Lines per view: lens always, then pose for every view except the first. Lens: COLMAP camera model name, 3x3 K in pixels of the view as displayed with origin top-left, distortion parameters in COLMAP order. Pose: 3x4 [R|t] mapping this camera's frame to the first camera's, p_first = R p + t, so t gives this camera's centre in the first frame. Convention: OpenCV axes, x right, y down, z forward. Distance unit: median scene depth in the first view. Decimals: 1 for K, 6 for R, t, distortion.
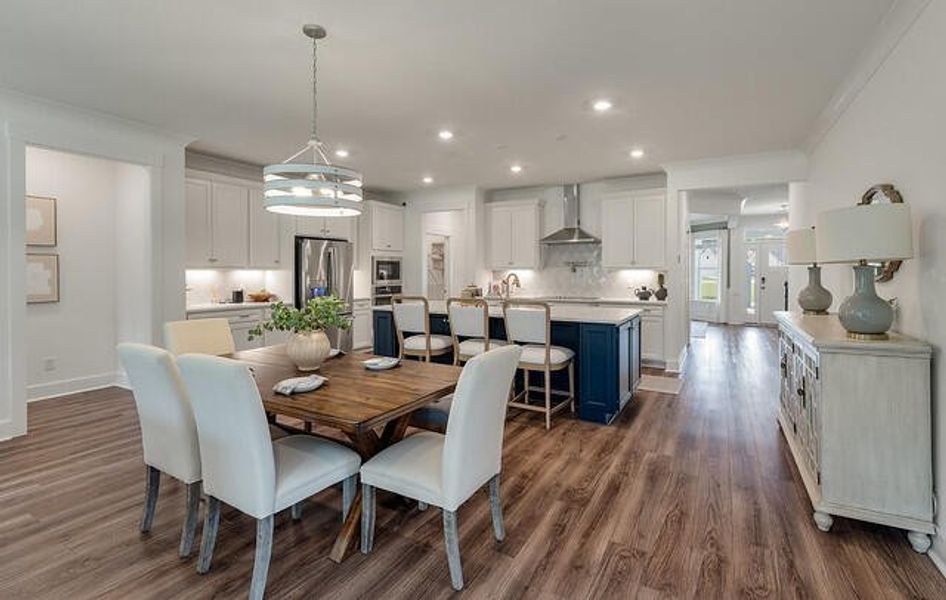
lens RADIAL K [[451.8, 0, 460.8], [0, 451.8, 275.7], [0, 0, 1]] dist [0.003530, 0.000118]
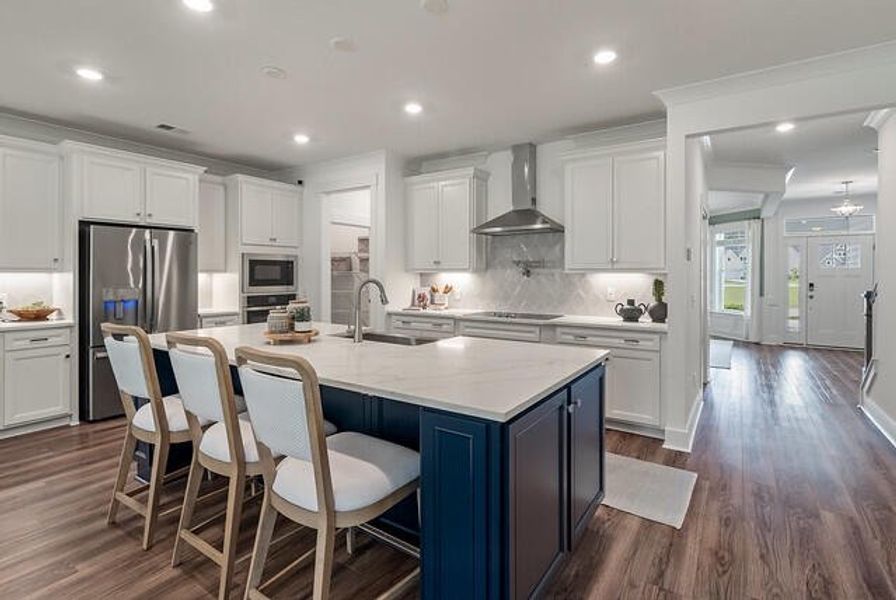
lens RADIAL K [[413.2, 0, 457.9], [0, 413.2, 277.3], [0, 0, 1]] dist [0.004716, -0.001138]
pose [[0.997102, 0.001549, -0.076059, 0.192317], [-0.001659, 0.999998, -0.001383, -0.004849], [0.076057, 0.001505, 0.997102, 0.376623]]
